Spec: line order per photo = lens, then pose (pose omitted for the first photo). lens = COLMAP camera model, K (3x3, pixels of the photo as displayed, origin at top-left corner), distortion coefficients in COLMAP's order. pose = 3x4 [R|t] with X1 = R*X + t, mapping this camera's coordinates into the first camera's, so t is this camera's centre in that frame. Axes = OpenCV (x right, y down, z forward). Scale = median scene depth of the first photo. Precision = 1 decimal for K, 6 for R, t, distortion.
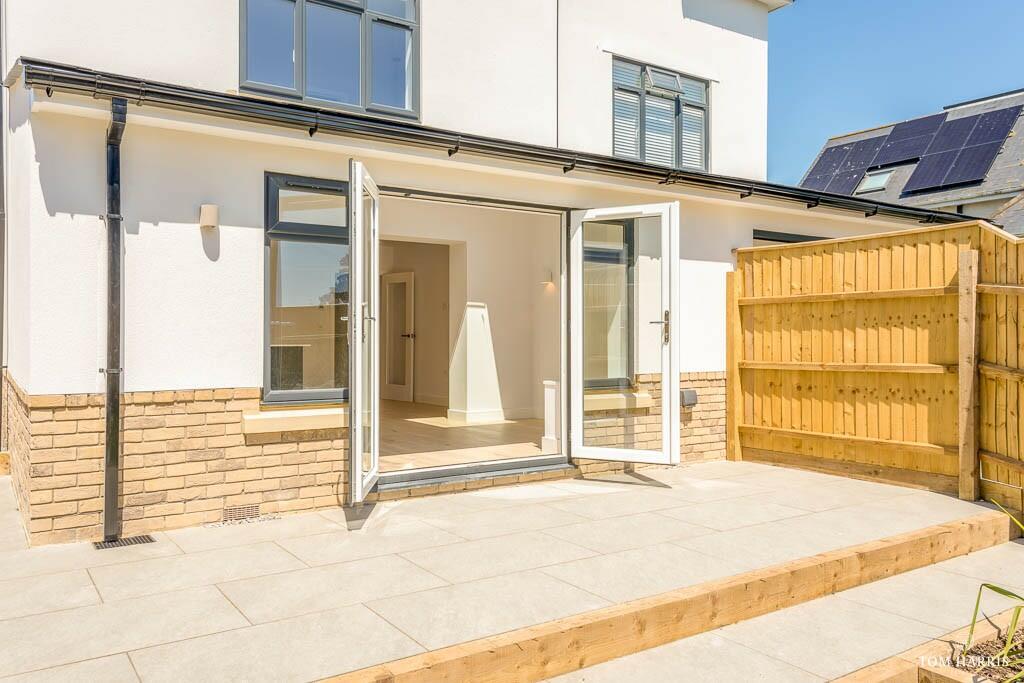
lens RADIAL K [[780.2, 0, 509.7], [0, 780.2, 340.7], [0, 0, 1]] dist [-0.004228, 0.001672]
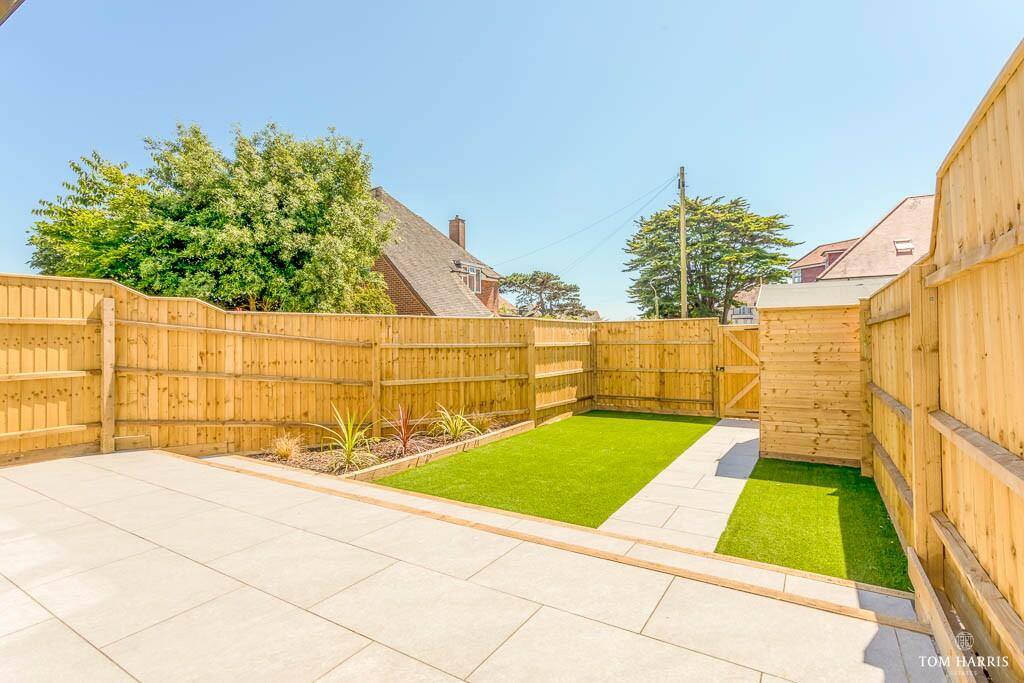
lens RADIAL K [[494.4, 0, 510.5], [0, 494.4, 336.5], [0, 0, 1]] dist [0.002138, 0.000847]
pose [[-0.399948, 0.008857, 0.916495, -0.654508], [0.008182, 0.999948, -0.006093, -0.022565], [-0.916501, 0.005062, -0.399999, 0.612705]]
